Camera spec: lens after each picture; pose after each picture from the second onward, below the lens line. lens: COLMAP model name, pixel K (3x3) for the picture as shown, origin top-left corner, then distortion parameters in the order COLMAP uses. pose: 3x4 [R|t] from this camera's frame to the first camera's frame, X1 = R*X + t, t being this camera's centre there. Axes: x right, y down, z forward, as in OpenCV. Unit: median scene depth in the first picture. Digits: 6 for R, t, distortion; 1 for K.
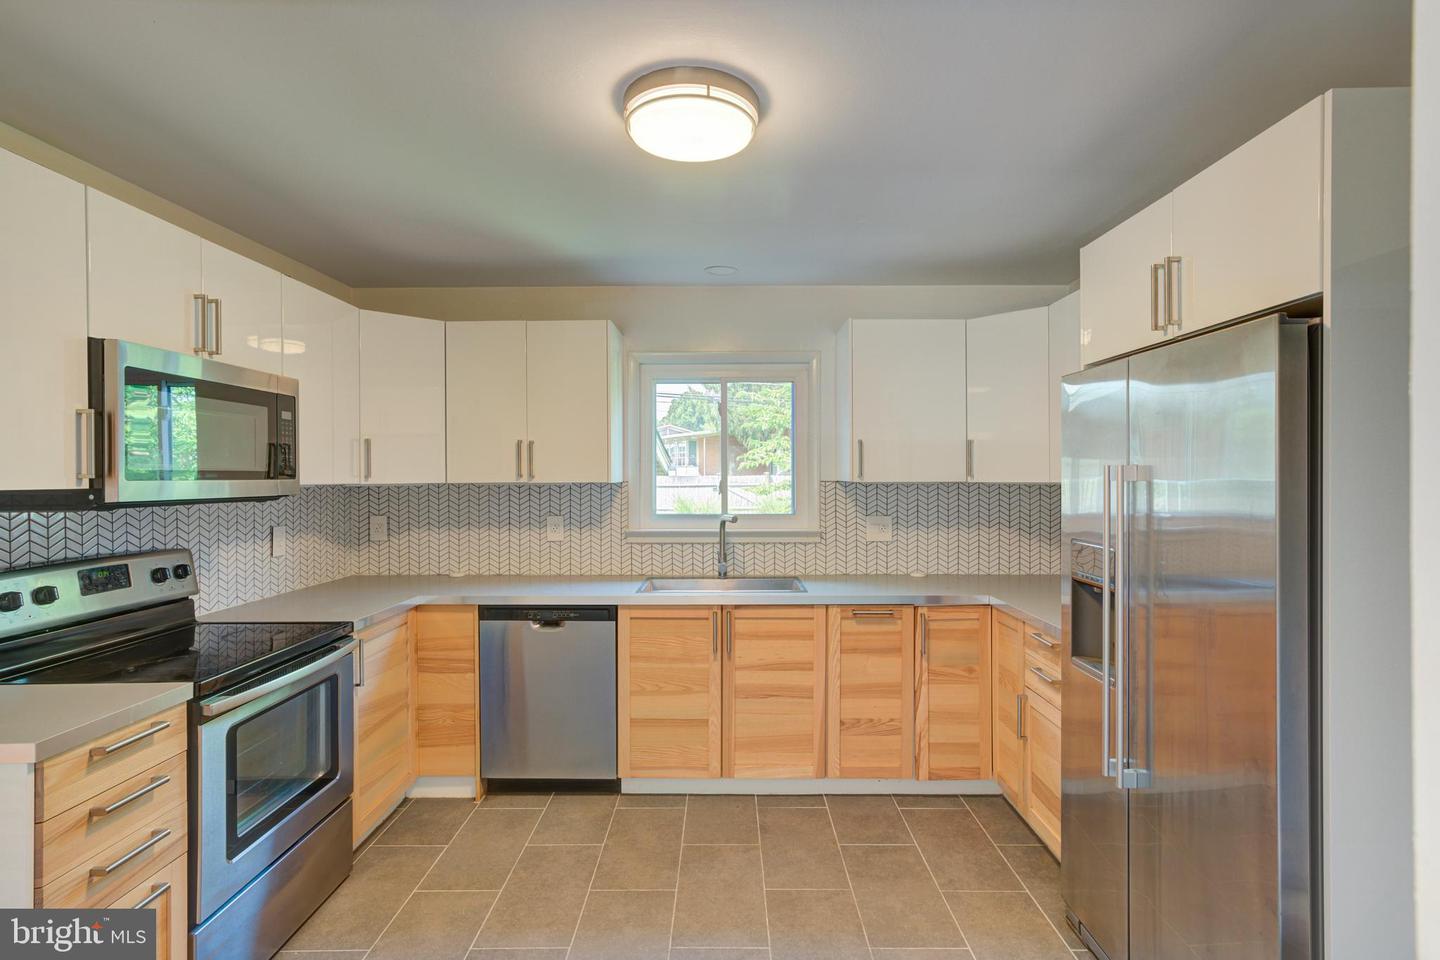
lens RADIAL K [[727.3, 0, 720.7], [0, 727.3, 494.7], [0, 0, 1]] dist [0.111443, 0.000214]
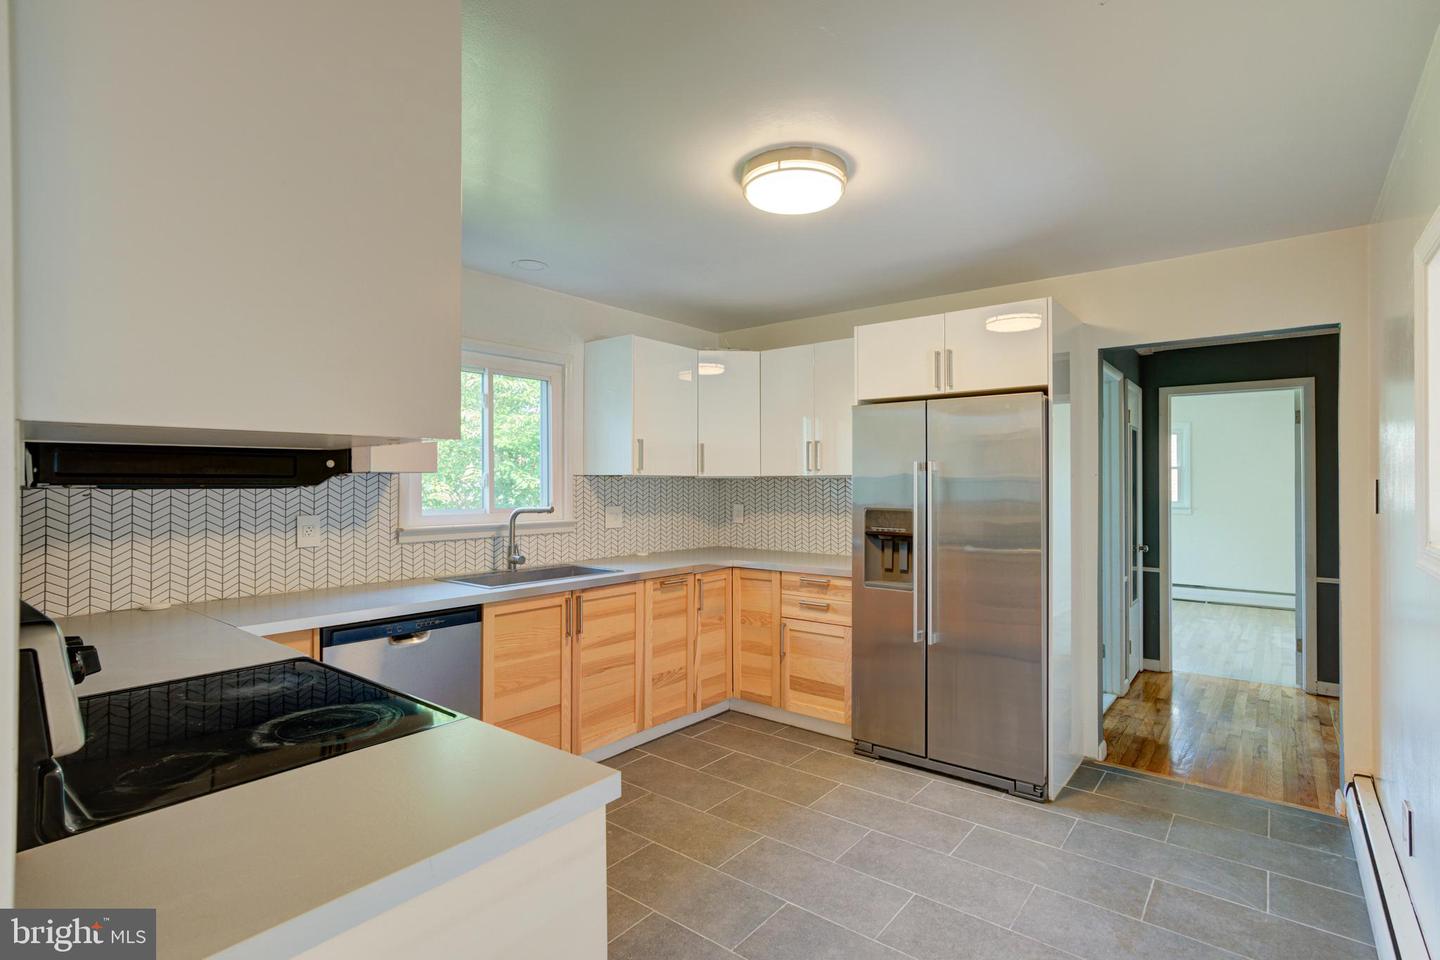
lens RADIAL K [[763.8, 0, 720.0], [0, 763.8, 480.0], [0, 0, 1]] dist [0.294373, -0.000146]
pose [[0.652364, 0.002990, 0.757900, -0.713989], [0.006749, 0.999930, -0.009754, 0.002669], [-0.757876, 0.011478, 0.652298, 0.098250]]
